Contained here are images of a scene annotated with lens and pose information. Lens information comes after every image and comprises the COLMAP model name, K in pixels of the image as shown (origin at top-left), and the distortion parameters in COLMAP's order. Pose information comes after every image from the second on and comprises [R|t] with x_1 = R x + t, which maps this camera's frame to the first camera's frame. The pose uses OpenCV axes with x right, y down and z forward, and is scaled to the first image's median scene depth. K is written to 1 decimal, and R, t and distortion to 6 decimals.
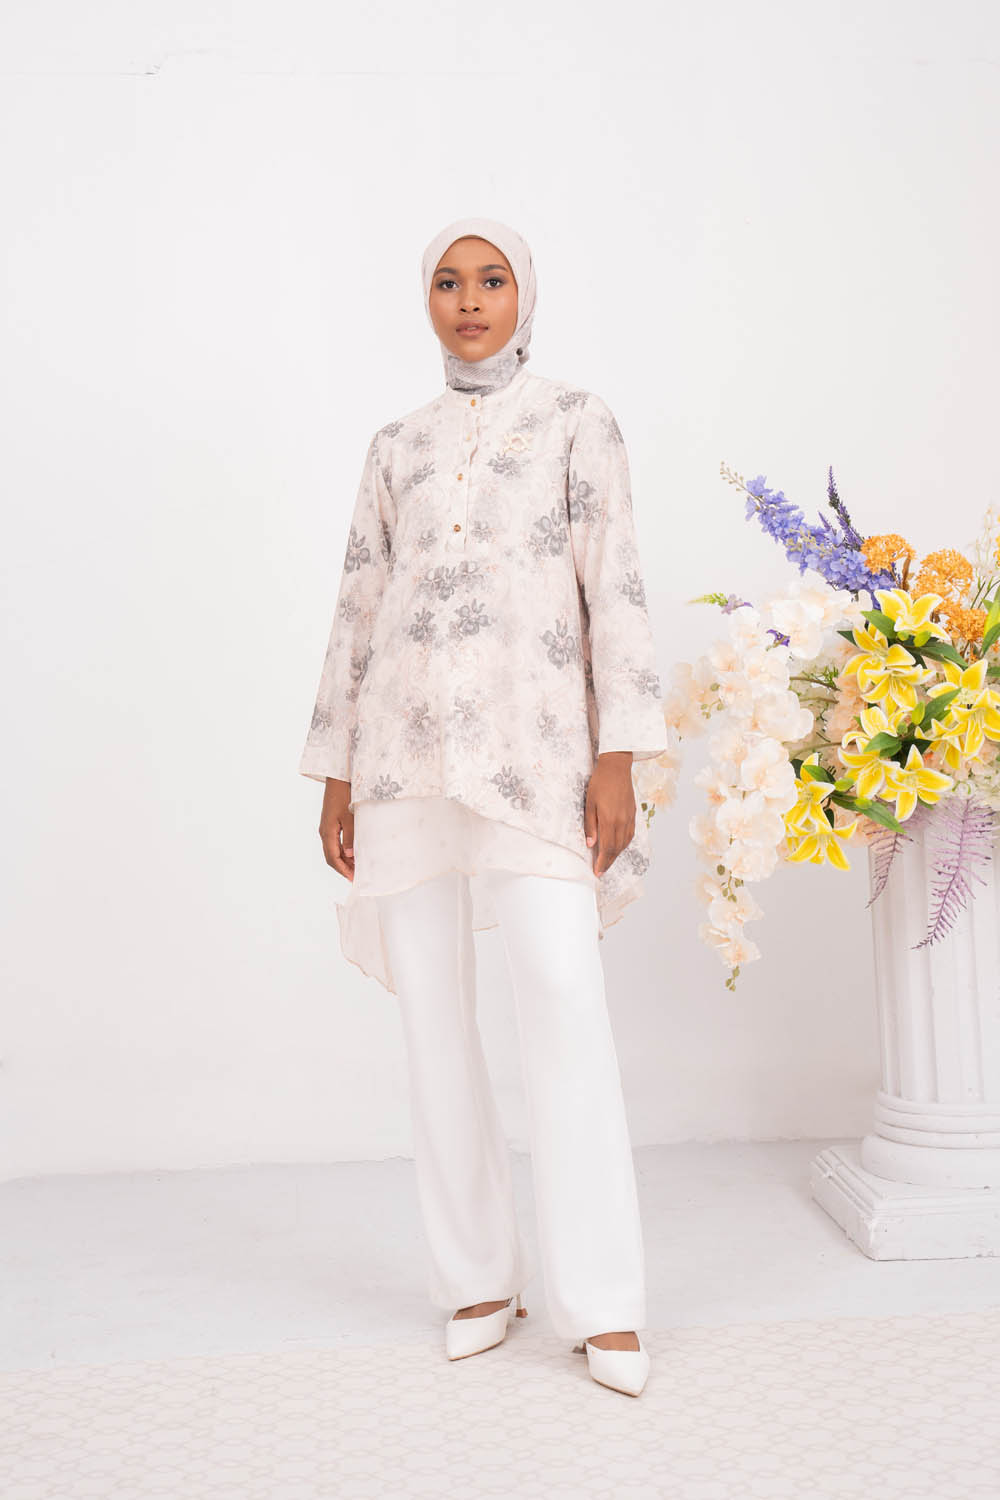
lens RADIAL K [[2153.8, 0, 531.1], [0, 2153.8, 688.5], [0, 0, 1]] dist [0.197216, 0.020493]
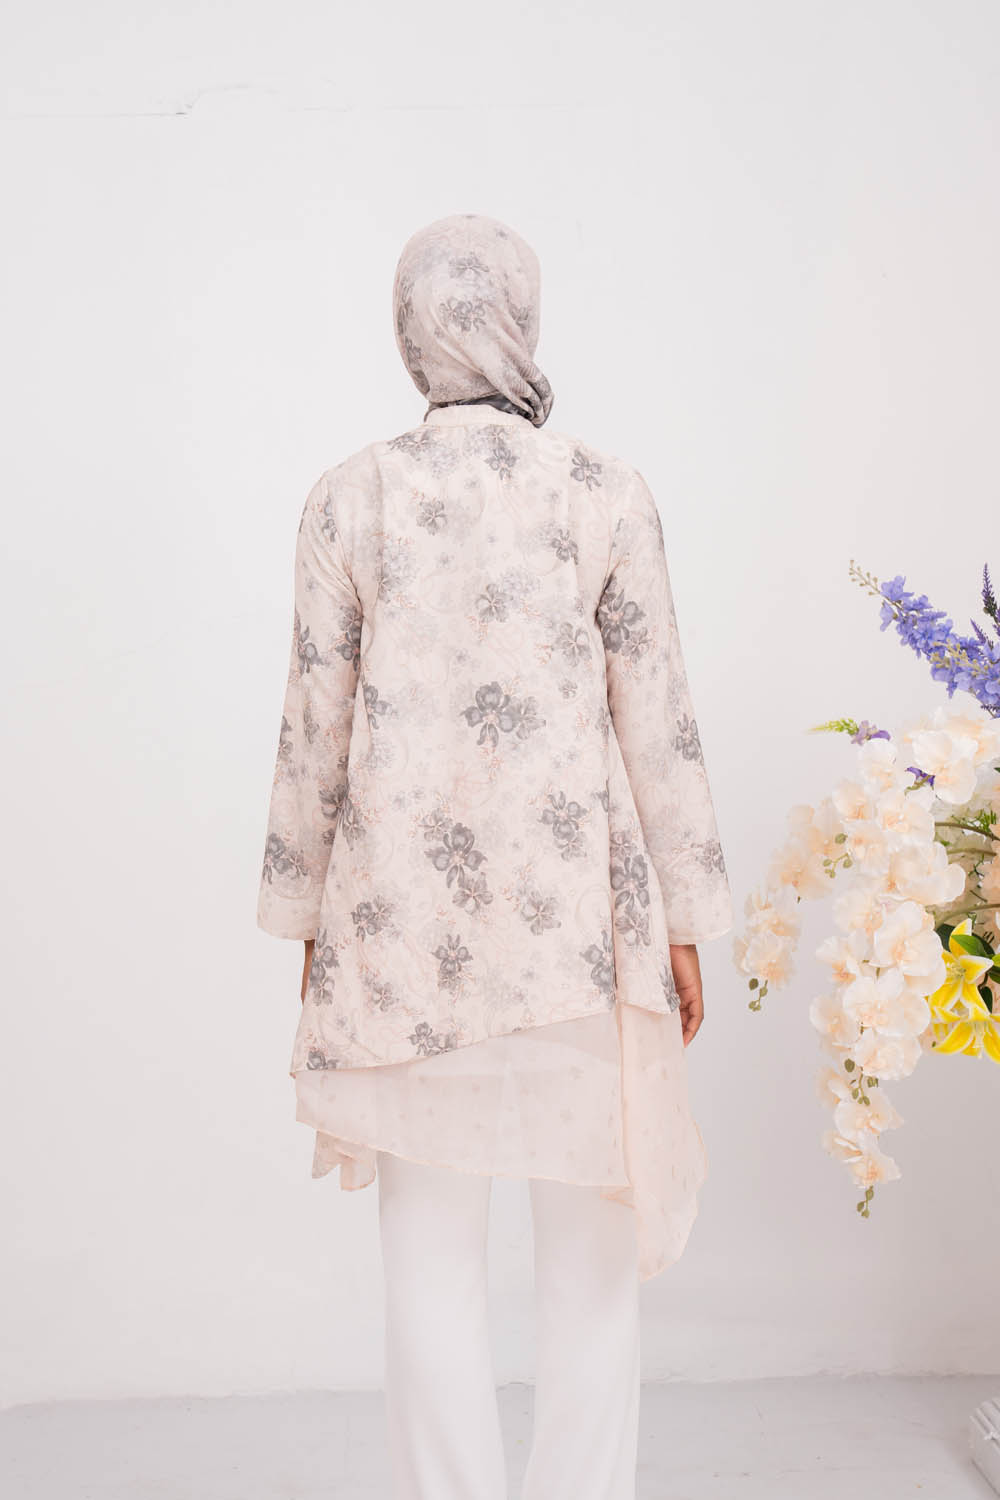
lens RADIAL K [[2312.5, 0, 500.0], [0, 2312.5, 750.0], [0, 0, 1]] dist [0.186439, 0.151739]
pose [[0.997562, -0.000851, -0.069777, 0.017921], [-0.000462, 0.999823, -0.018798, -0.016878], [0.069780, 0.018785, 0.997385, 0.116832]]
